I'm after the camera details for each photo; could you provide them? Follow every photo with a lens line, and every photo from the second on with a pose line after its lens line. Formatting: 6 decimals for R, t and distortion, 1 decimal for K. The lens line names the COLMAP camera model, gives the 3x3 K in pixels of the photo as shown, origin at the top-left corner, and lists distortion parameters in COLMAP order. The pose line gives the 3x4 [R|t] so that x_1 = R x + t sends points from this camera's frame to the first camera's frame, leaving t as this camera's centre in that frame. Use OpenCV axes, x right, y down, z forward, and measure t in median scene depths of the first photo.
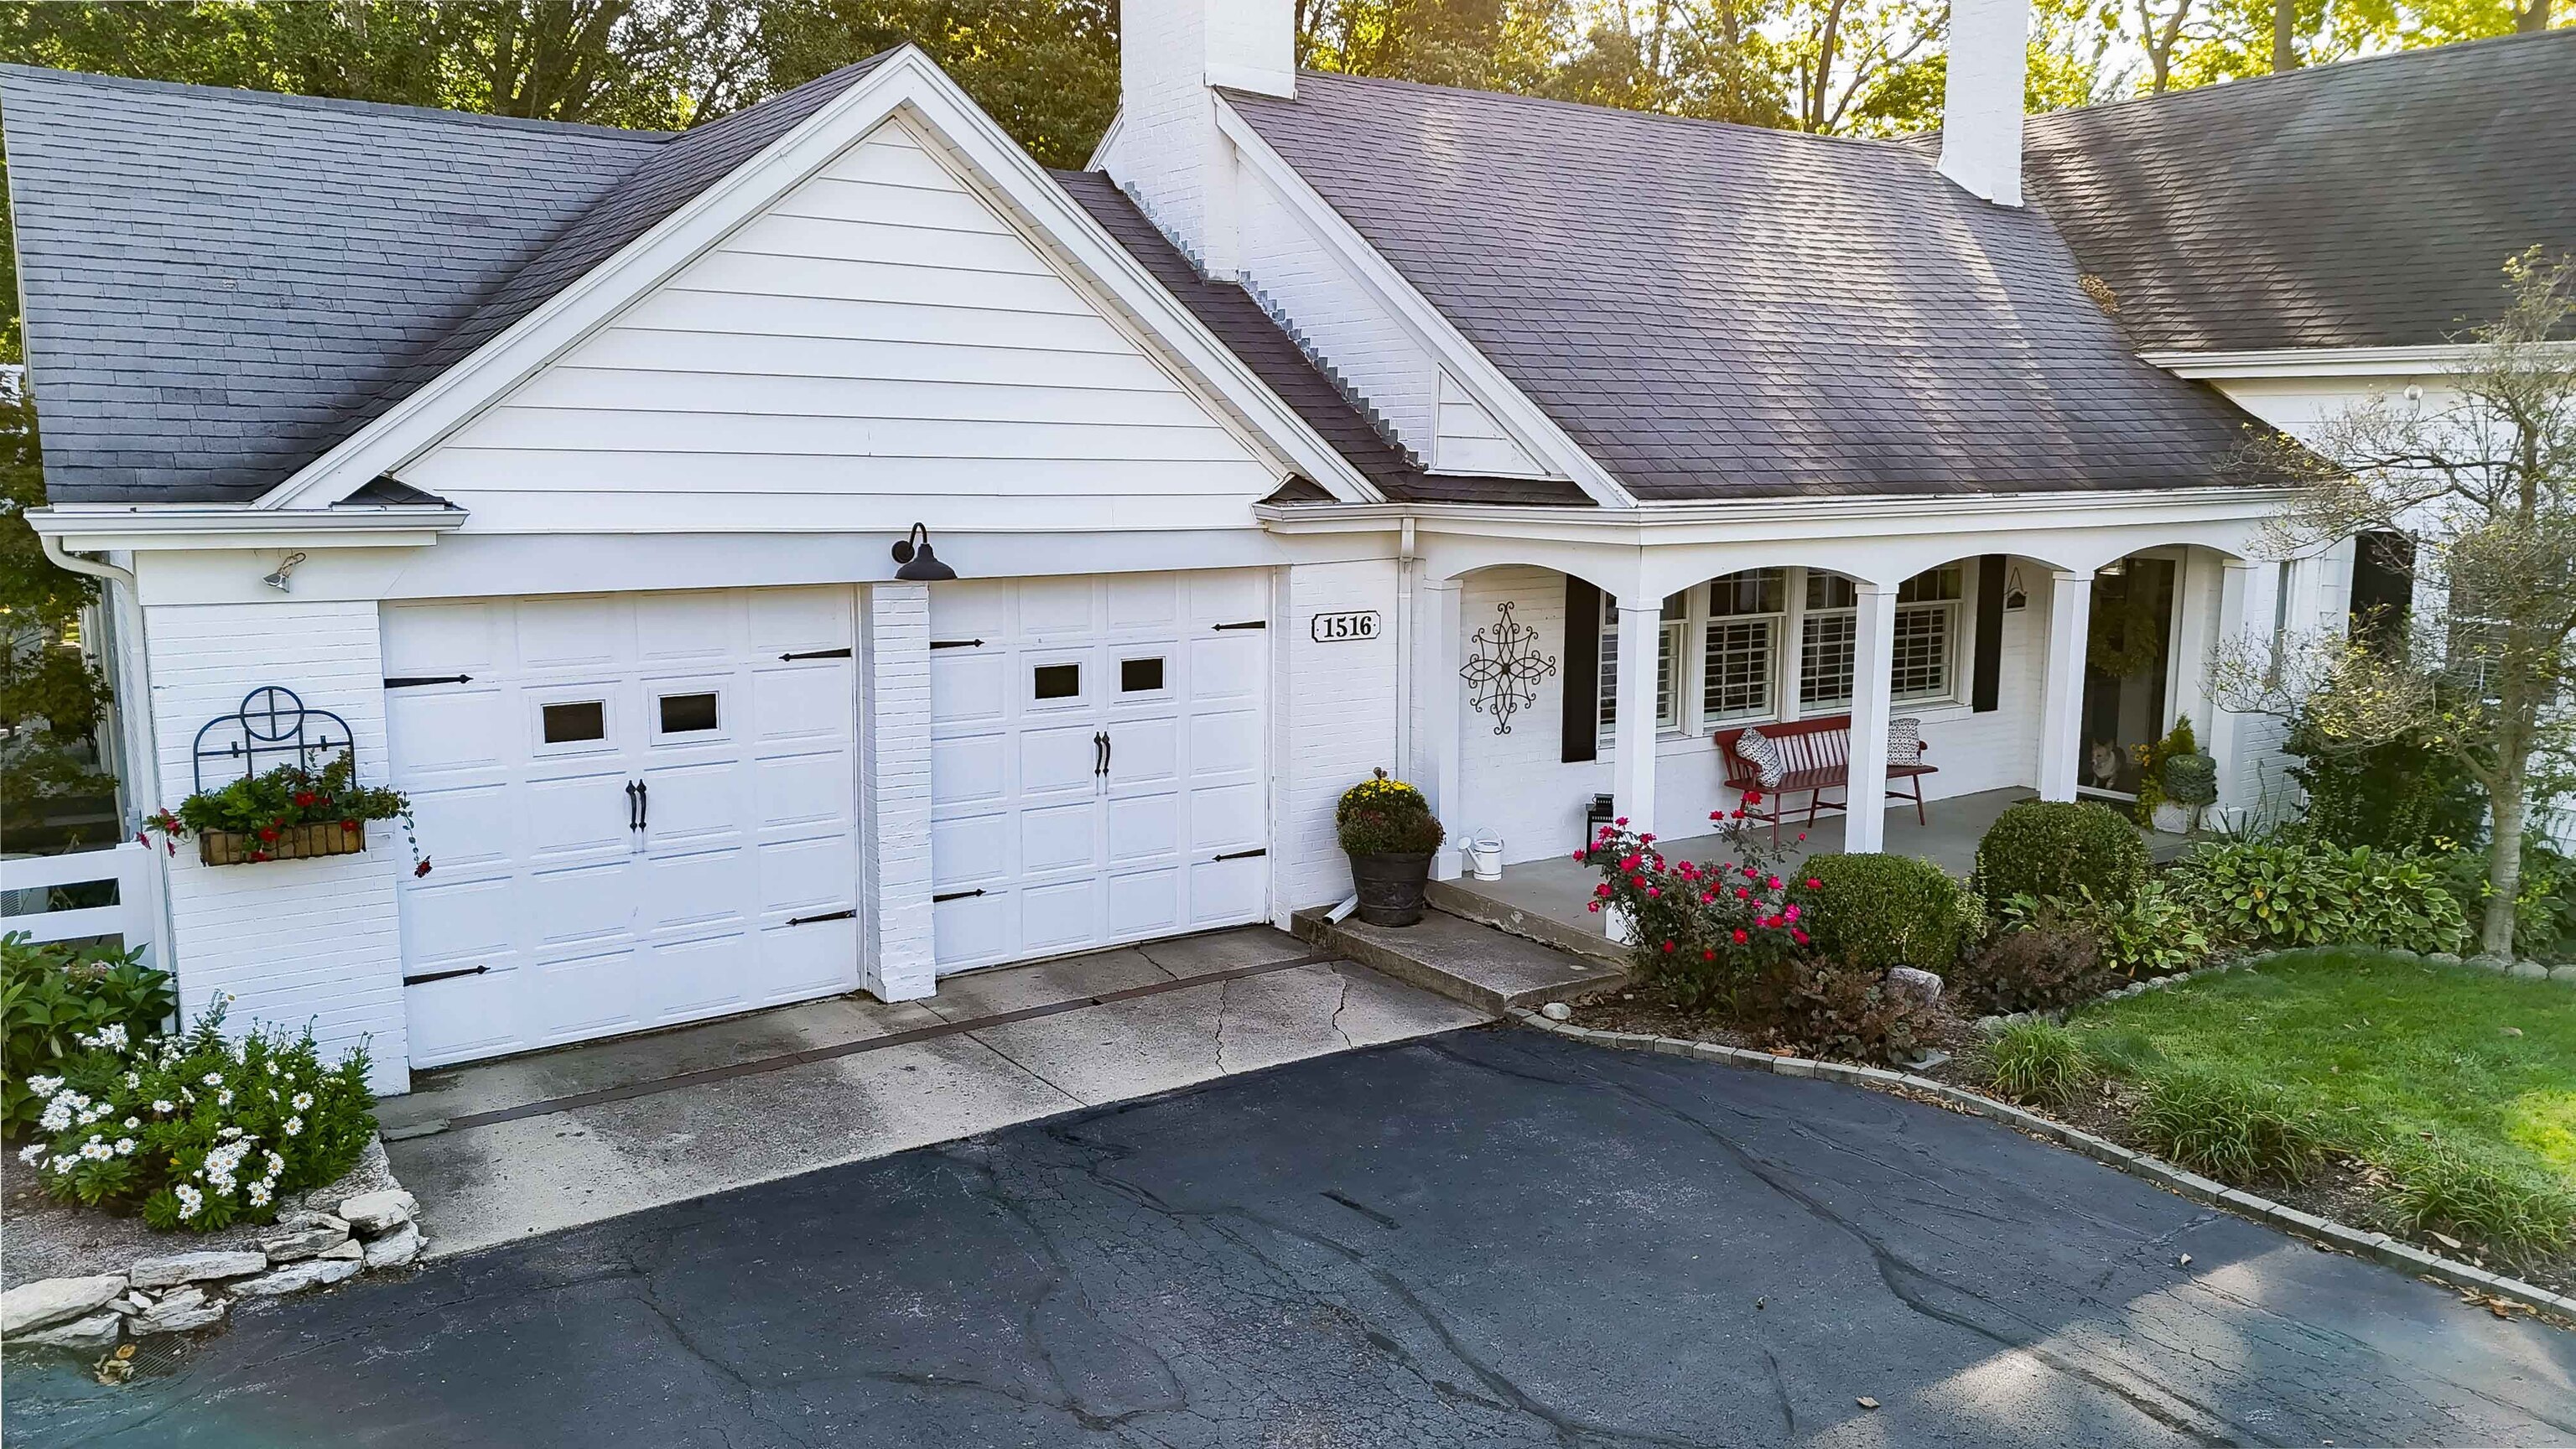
lens RADIAL K [[1906.5, 0, 1288.0], [0, 1906.5, 724.5], [0, 0, 1]] dist [0.080430, -0.059711]
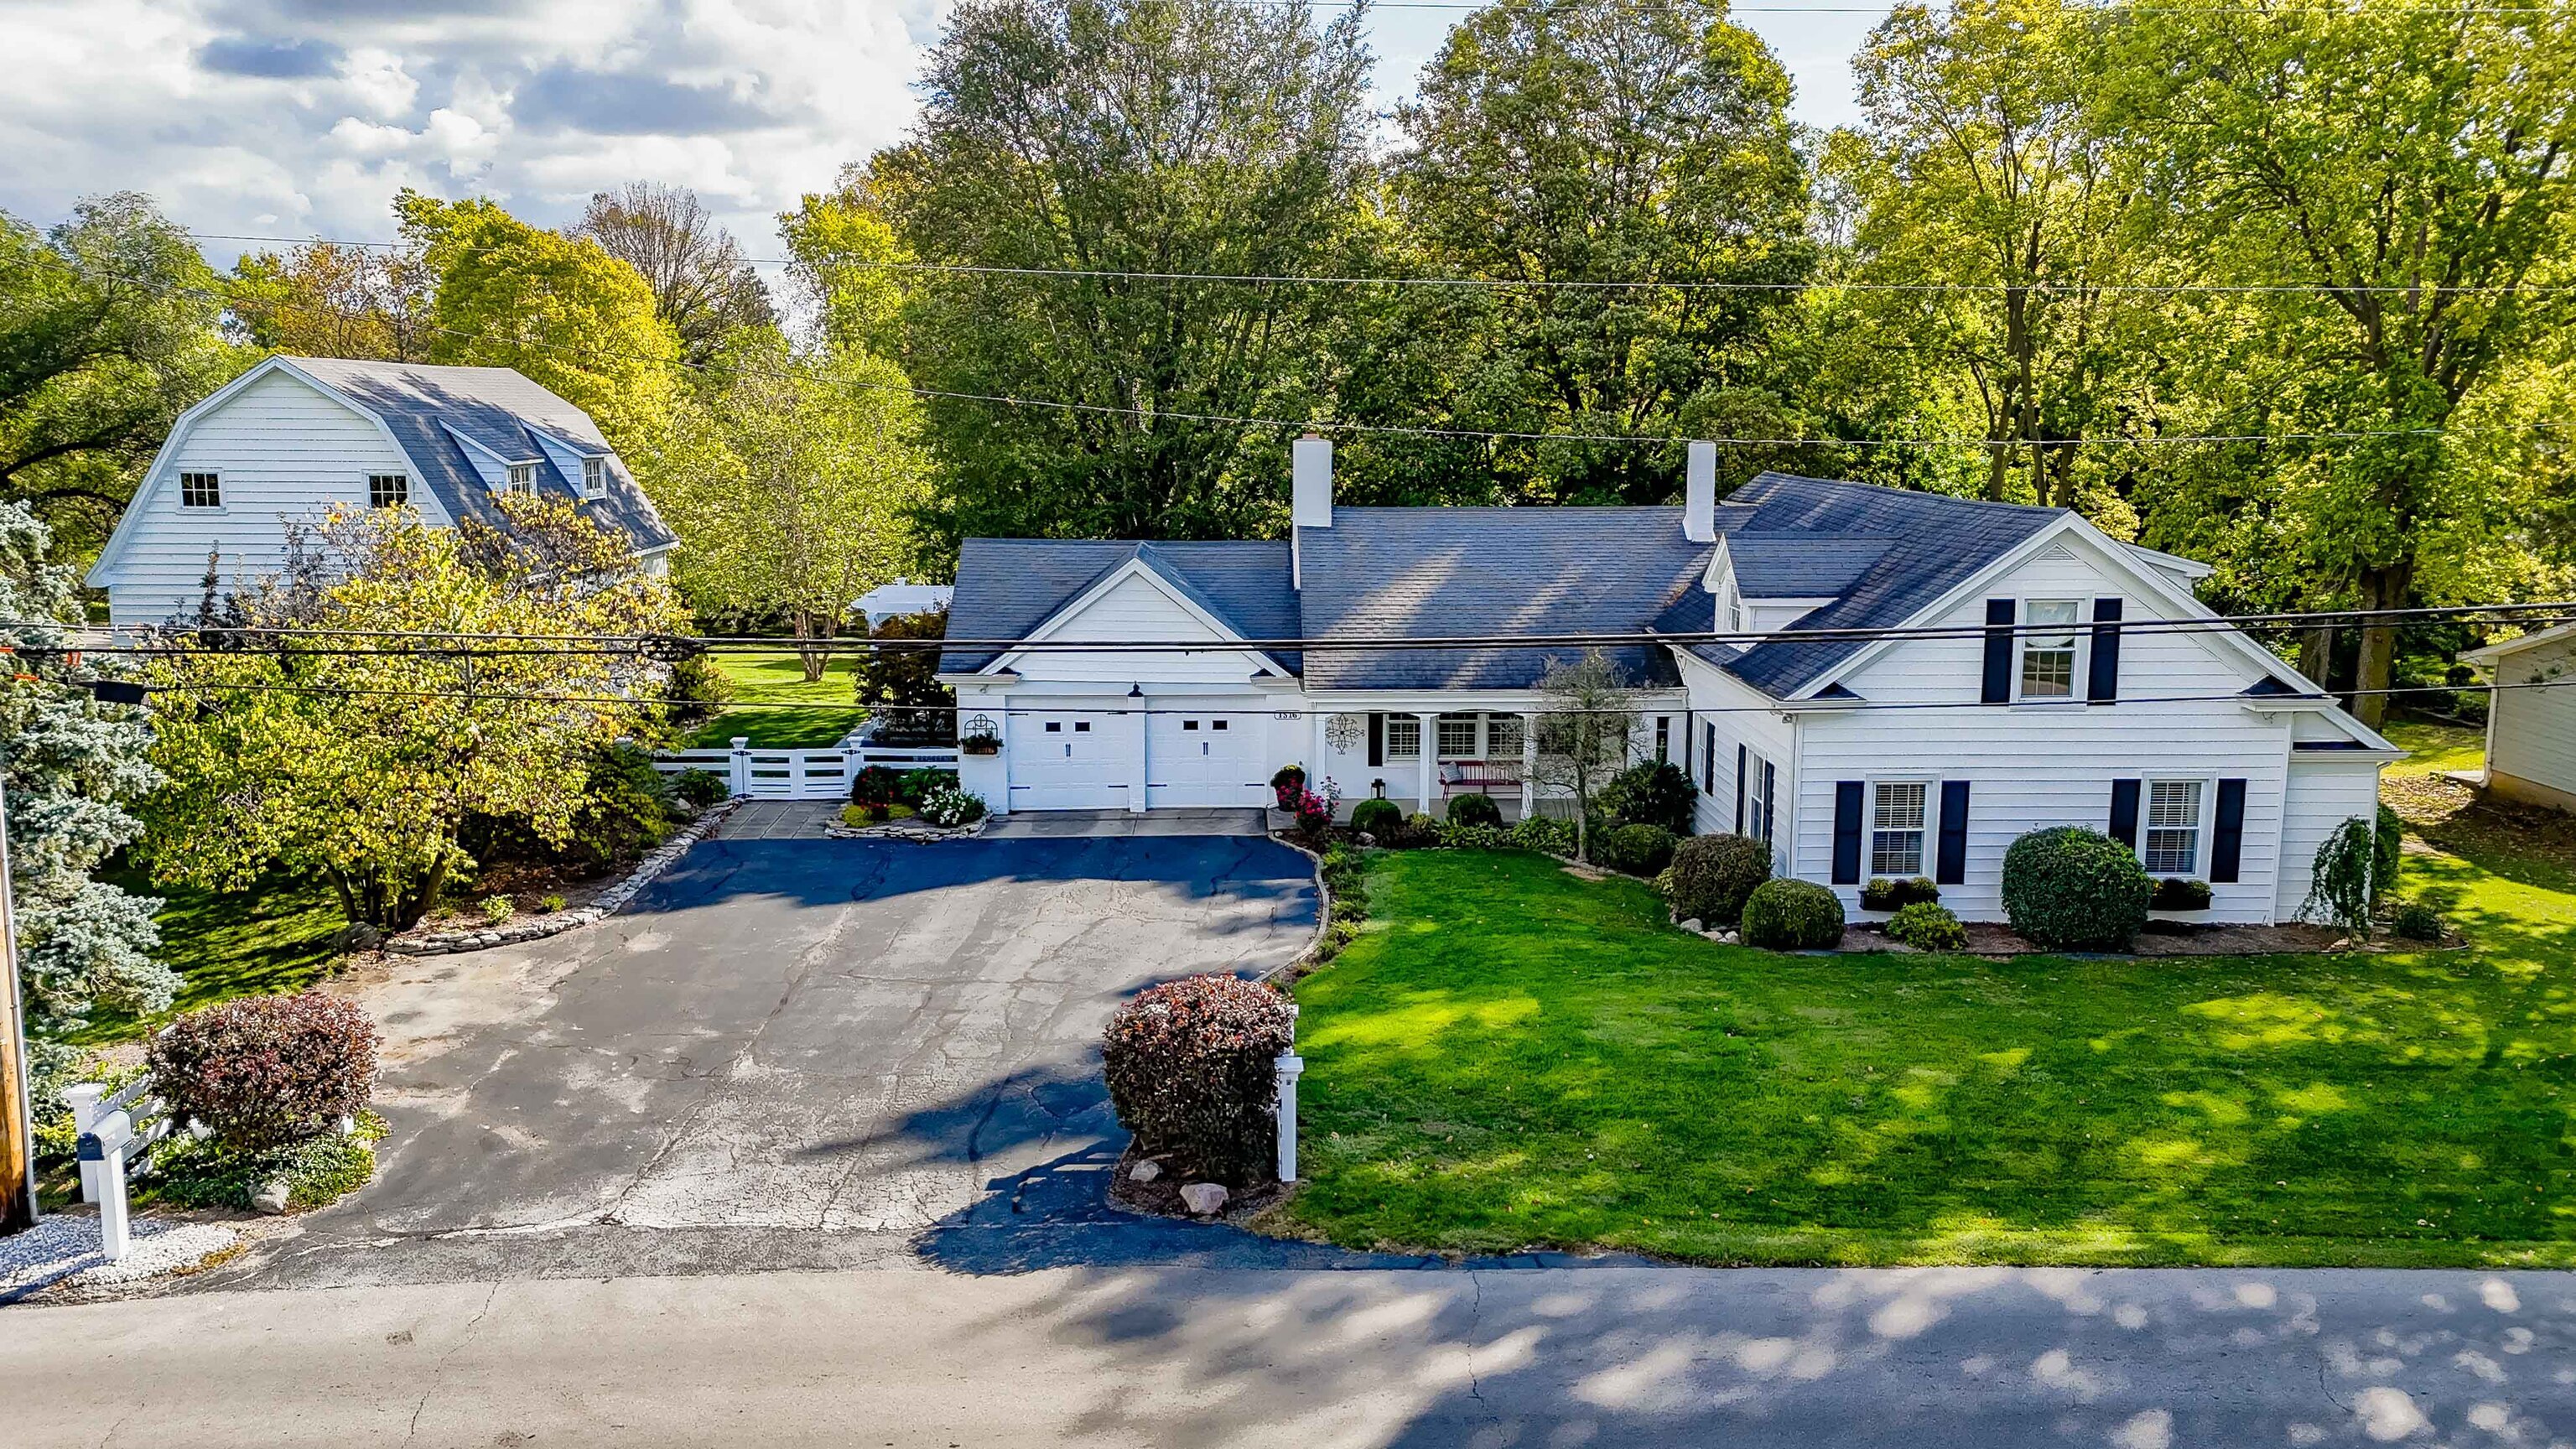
lens RADIAL K [[1906.5, 0, 1288.0], [0, 1906.5, 724.5], [0, 0, 1]] dist [0.080430, -0.059711]
pose [[0.836317, 0.084960, -0.541624, 1.616448], [-0.076877, 0.996332, 0.037581, -0.143715], [0.542830, 0.010209, 0.839781, -1.513706]]
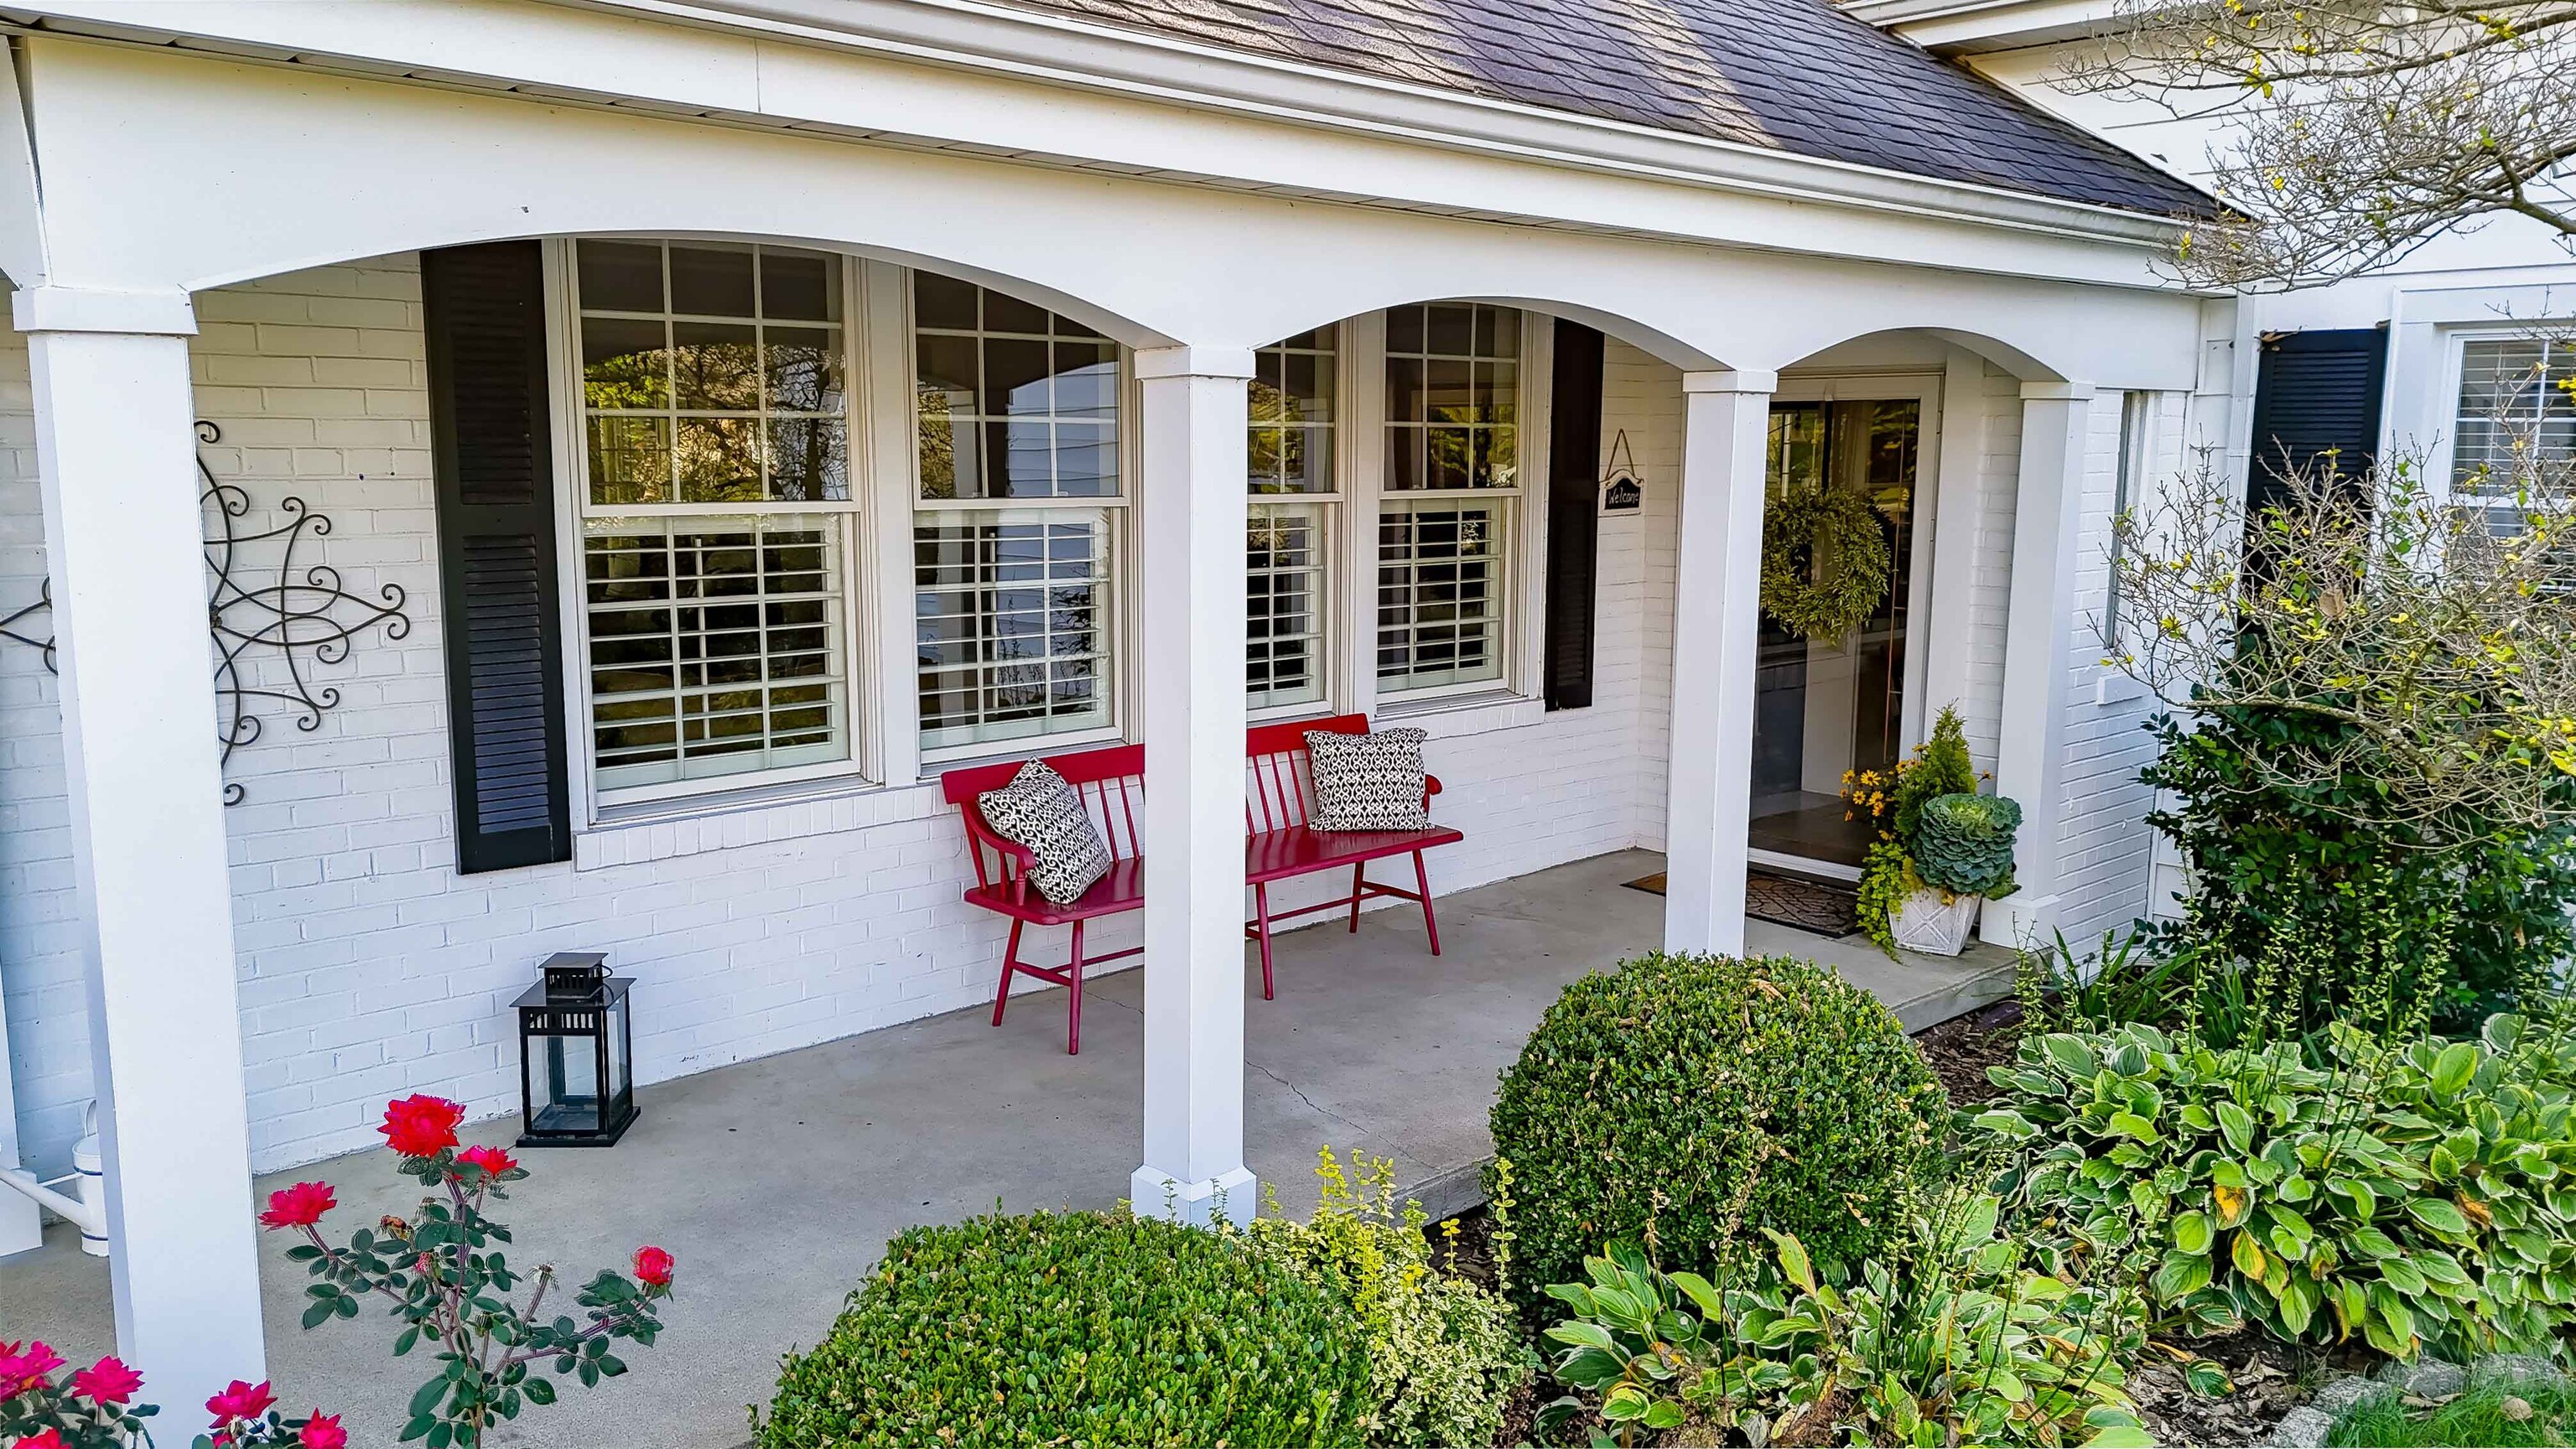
lens RADIAL K [[1906.5, 0, 1288.0], [0, 1906.5, 724.5], [0, 0, 1]] dist [0.080430, -0.059711]
pose [[0.986208, -0.021770, 0.164070, 0.242990], [0.021778, 0.999761, 0.001749, -0.006198], [-0.164069, 0.001848, 0.986447, 0.605556]]
